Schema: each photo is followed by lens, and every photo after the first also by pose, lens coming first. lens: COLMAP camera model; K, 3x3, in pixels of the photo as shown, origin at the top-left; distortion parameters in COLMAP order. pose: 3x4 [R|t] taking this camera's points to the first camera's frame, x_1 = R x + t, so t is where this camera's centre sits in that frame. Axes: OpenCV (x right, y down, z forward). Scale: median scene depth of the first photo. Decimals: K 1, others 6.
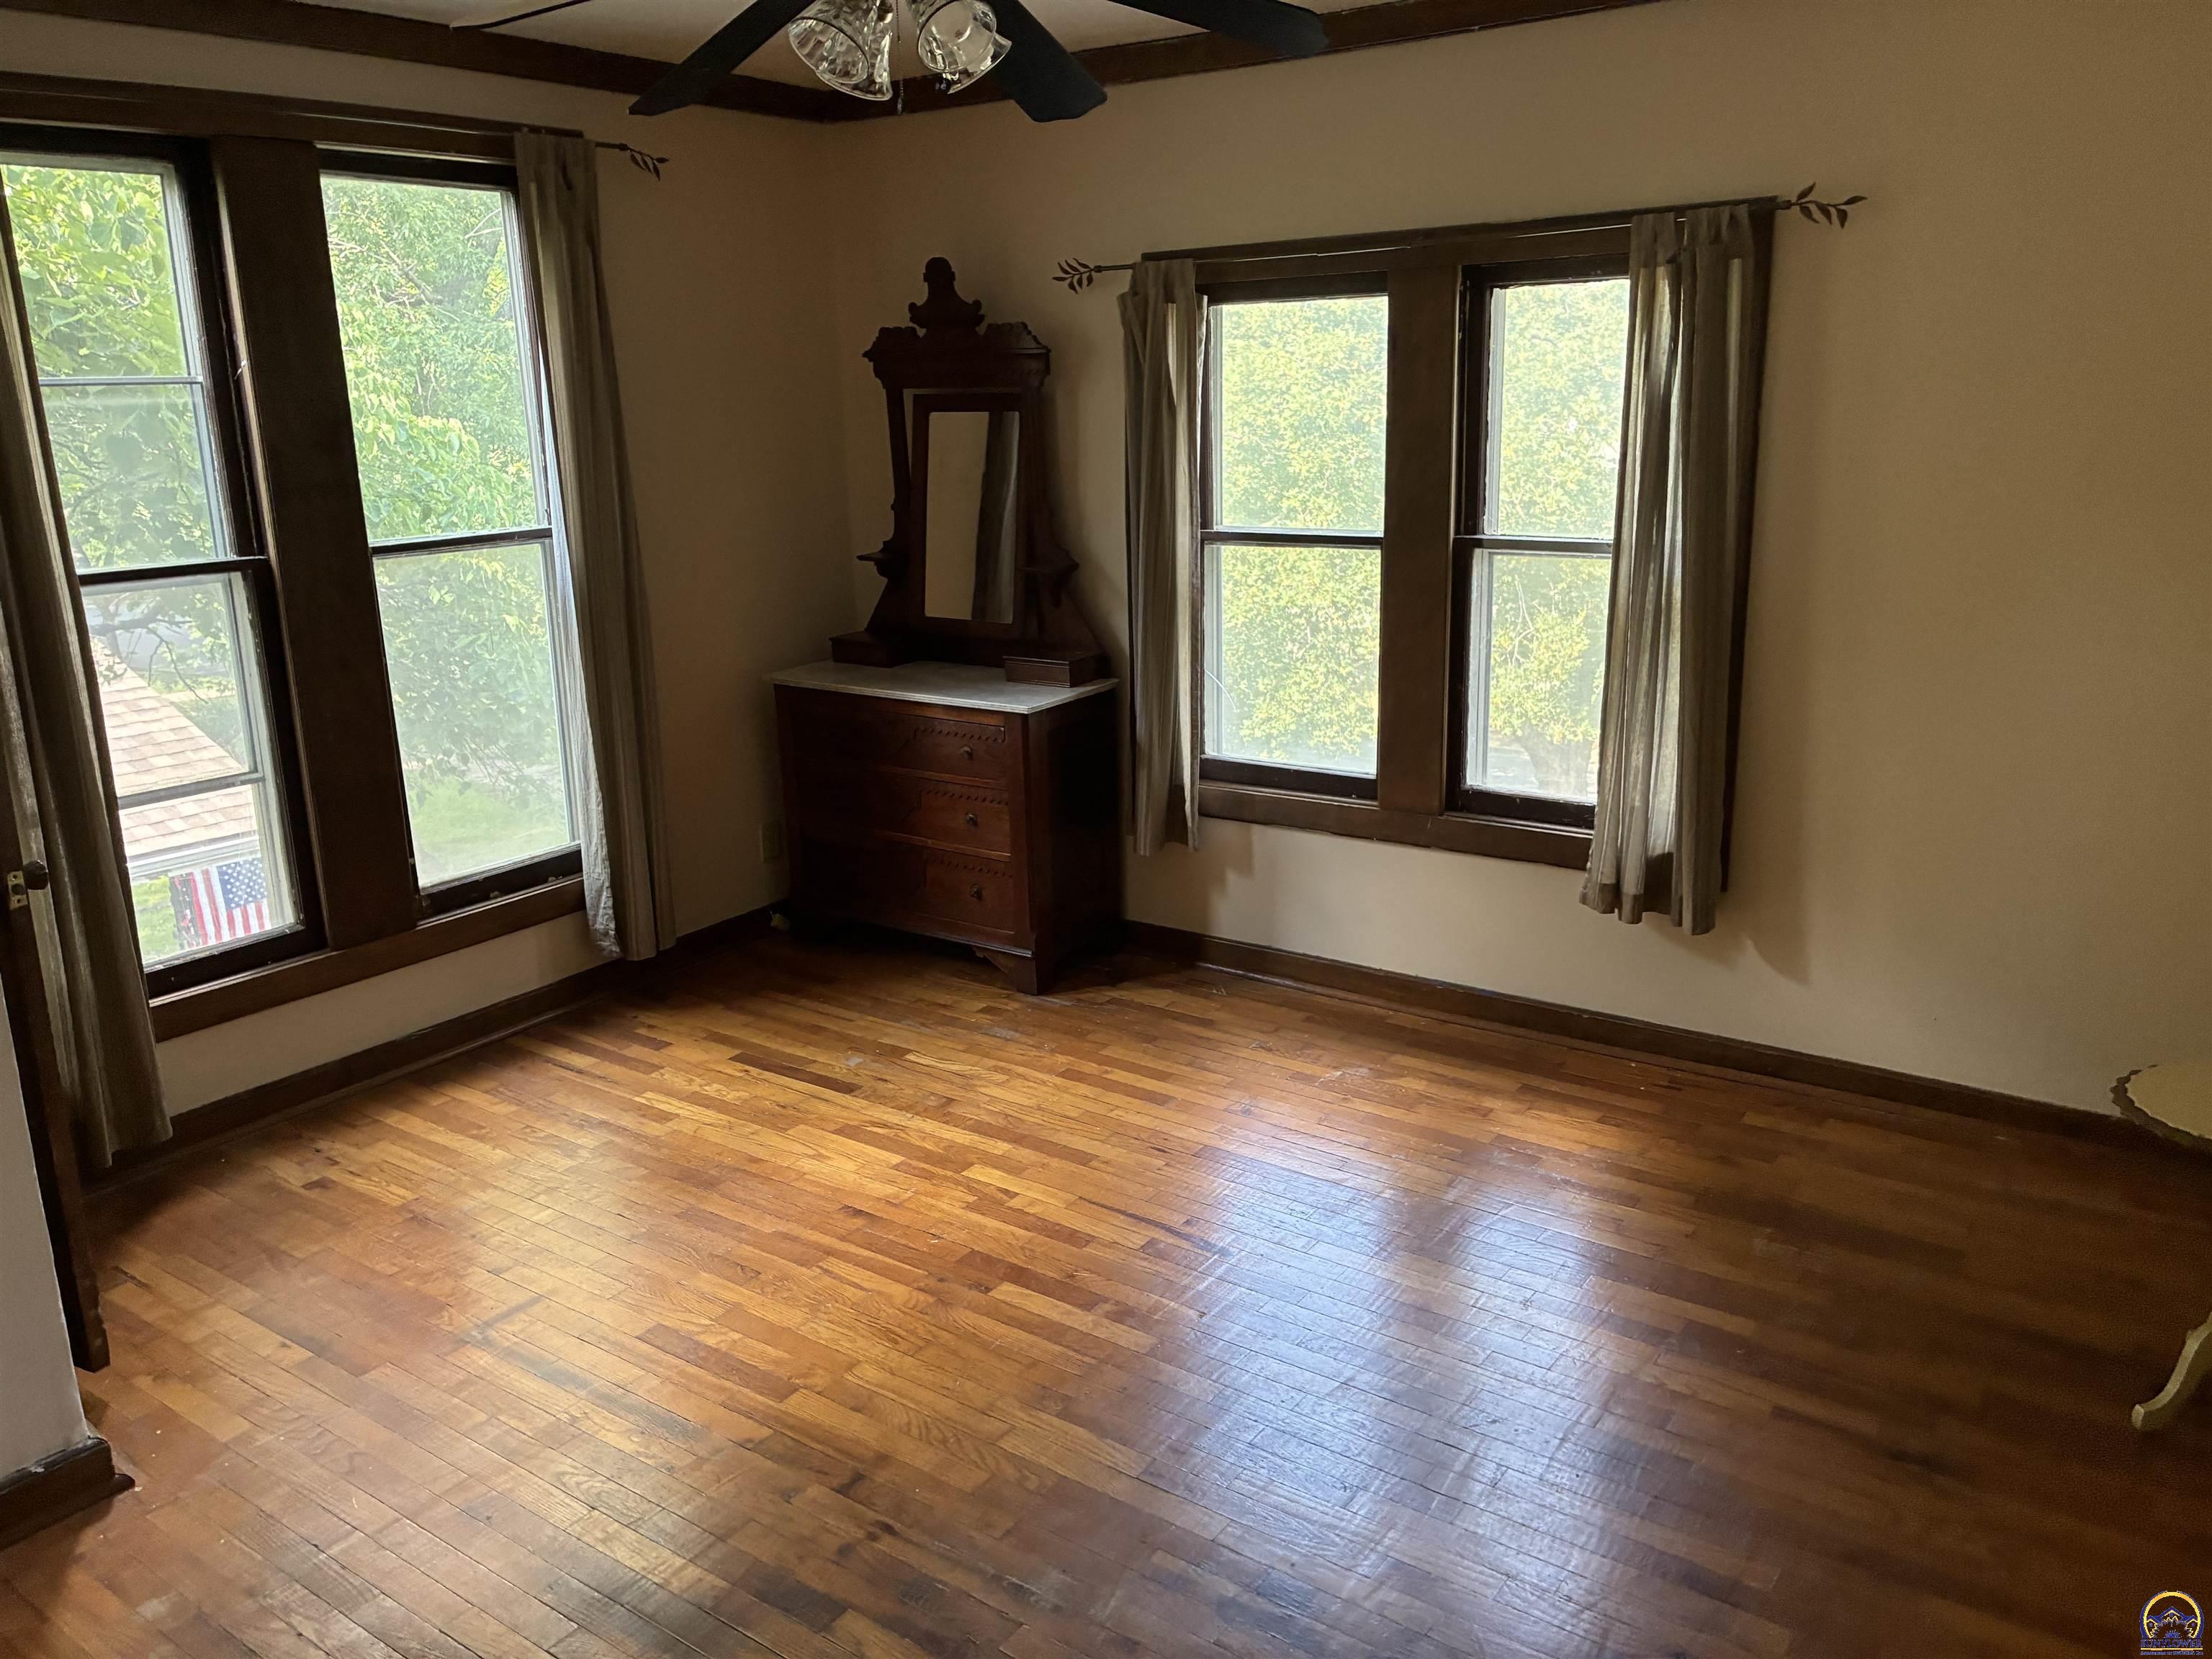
lens RADIAL K [[1723.1, 0, 1098.8], [0, 1723.1, 828.0], [0, 0, 1]] dist [0.064789, -0.093154]
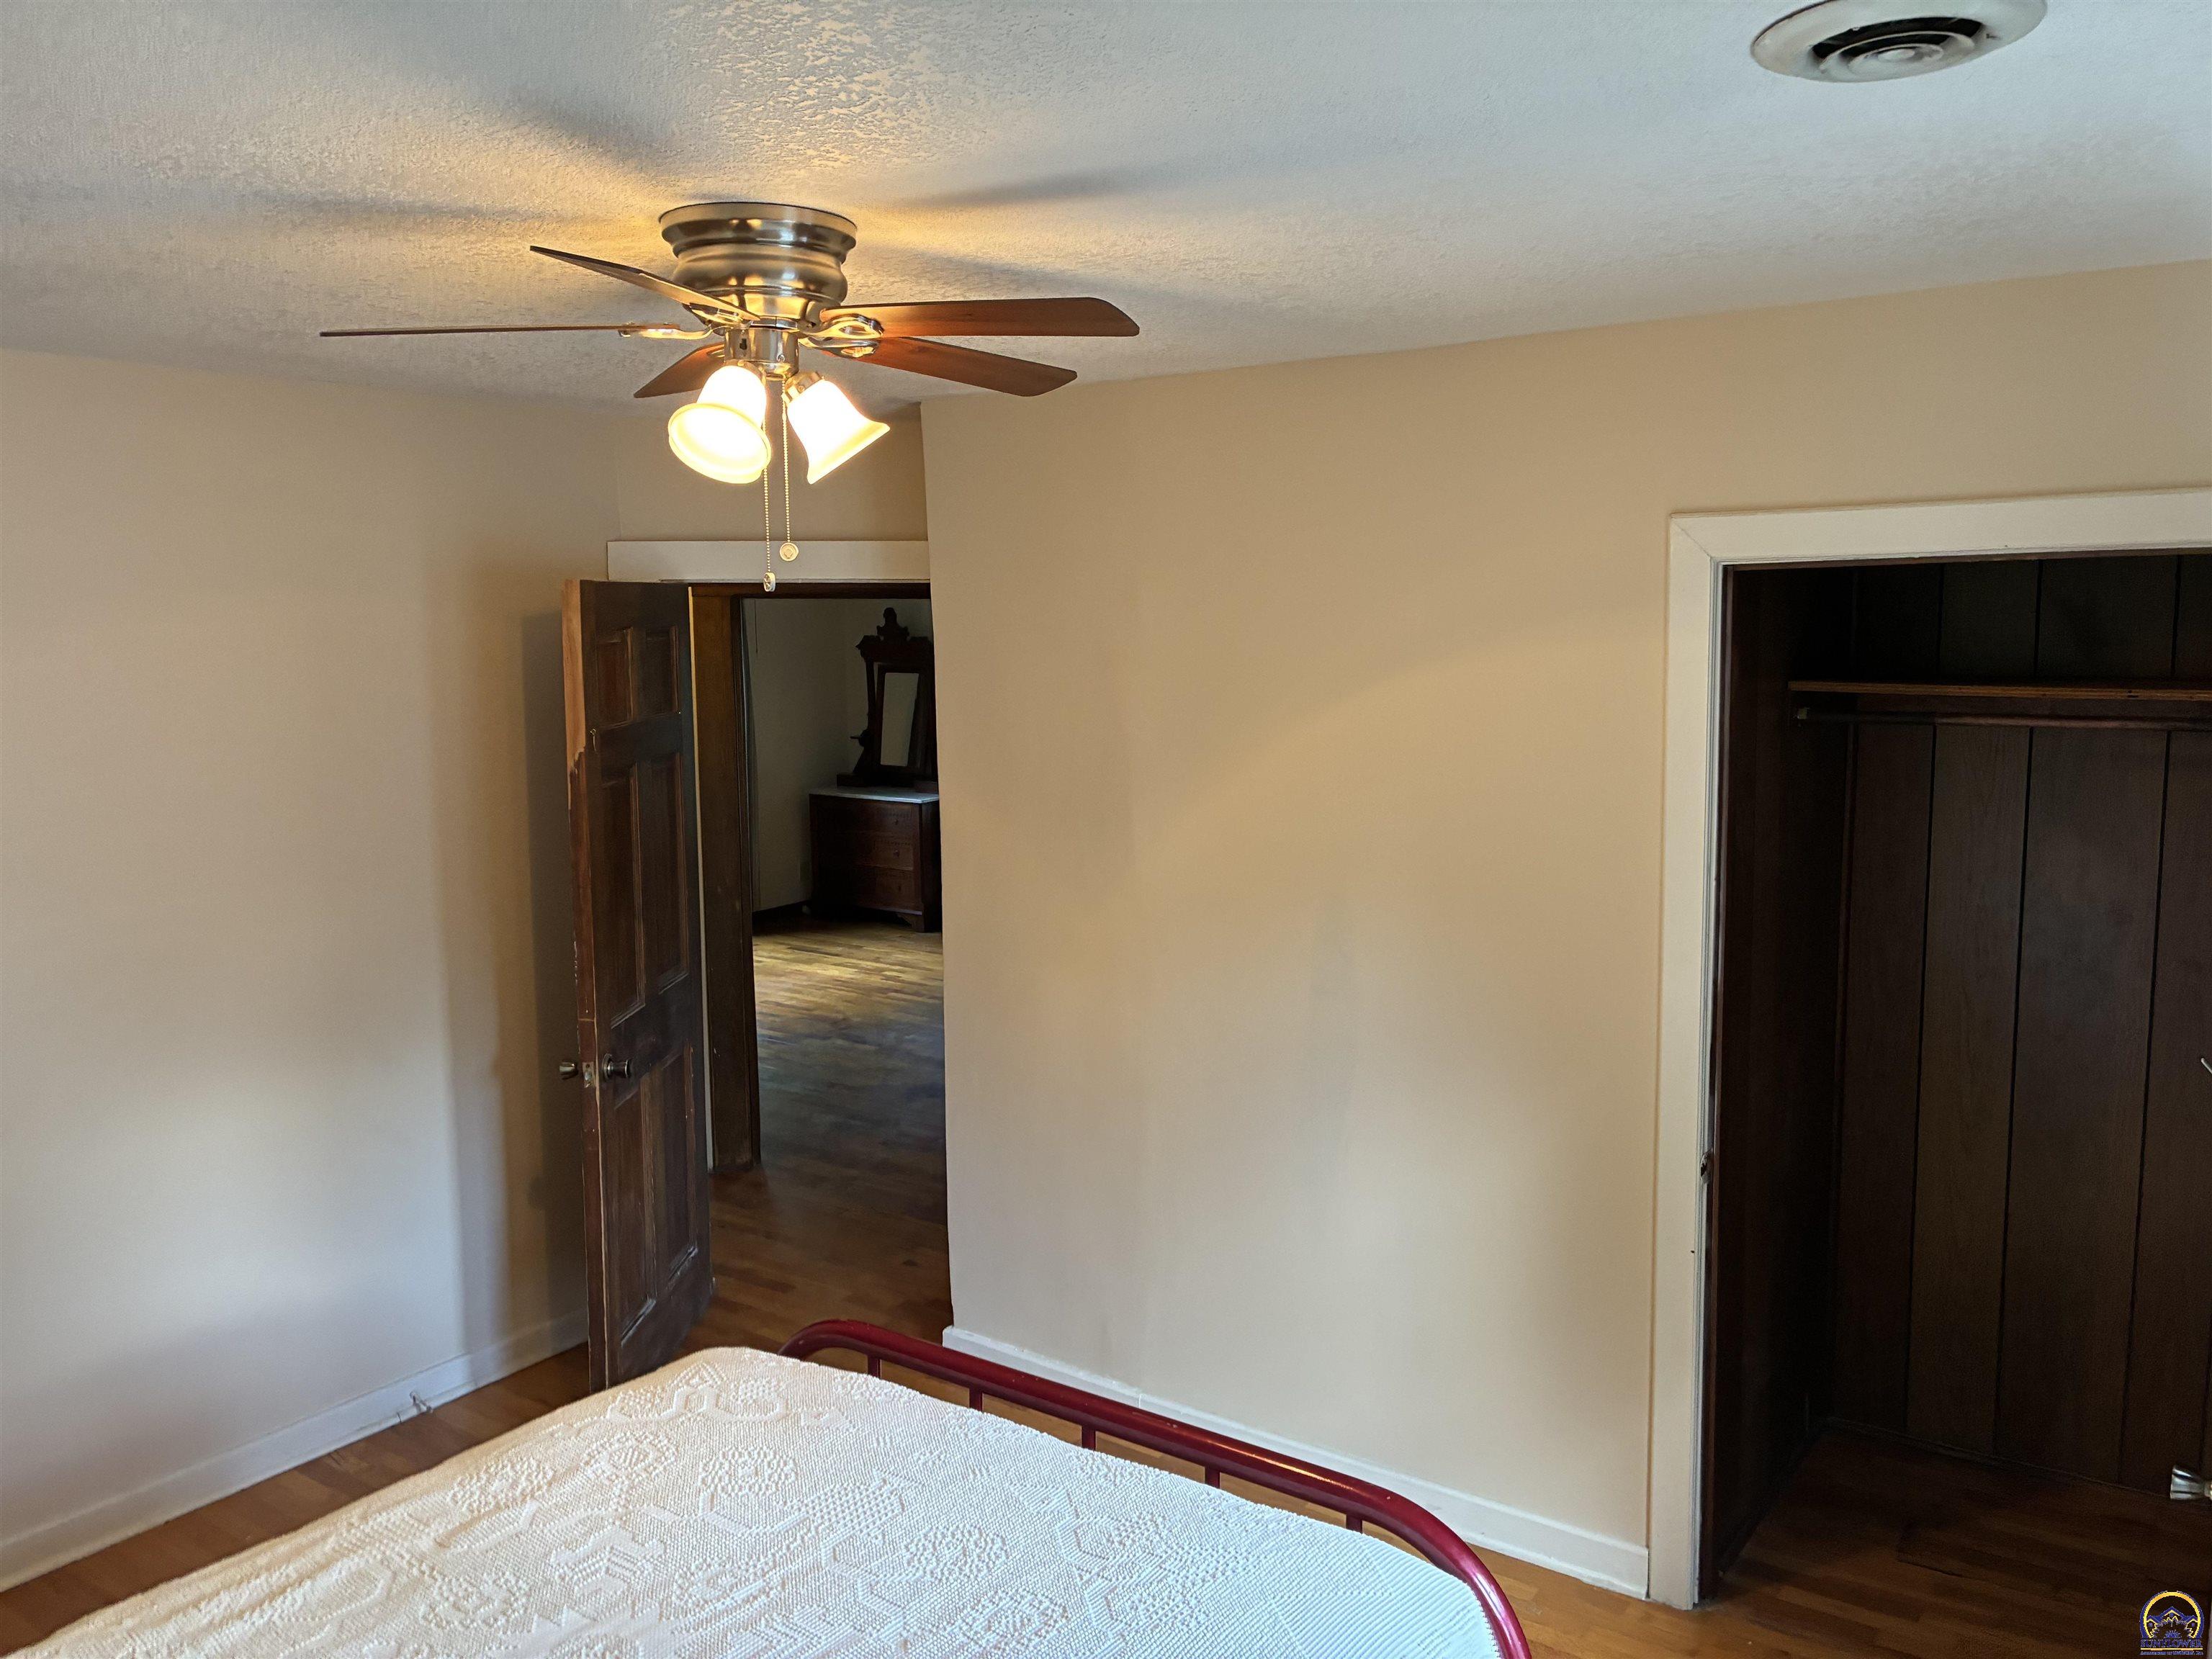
lens RADIAL K [[1723.1, 0, 1111.8], [0, 1723.1, 828.6], [0, 0, 1]] dist [0.064789, -0.093154]
pose [[0.999919, 0.012575, 0.001785, 0.190328], [-0.012243, 0.991687, -0.128091, 0.235622], [-0.003381, 0.128059, 0.991761, -1.162839]]
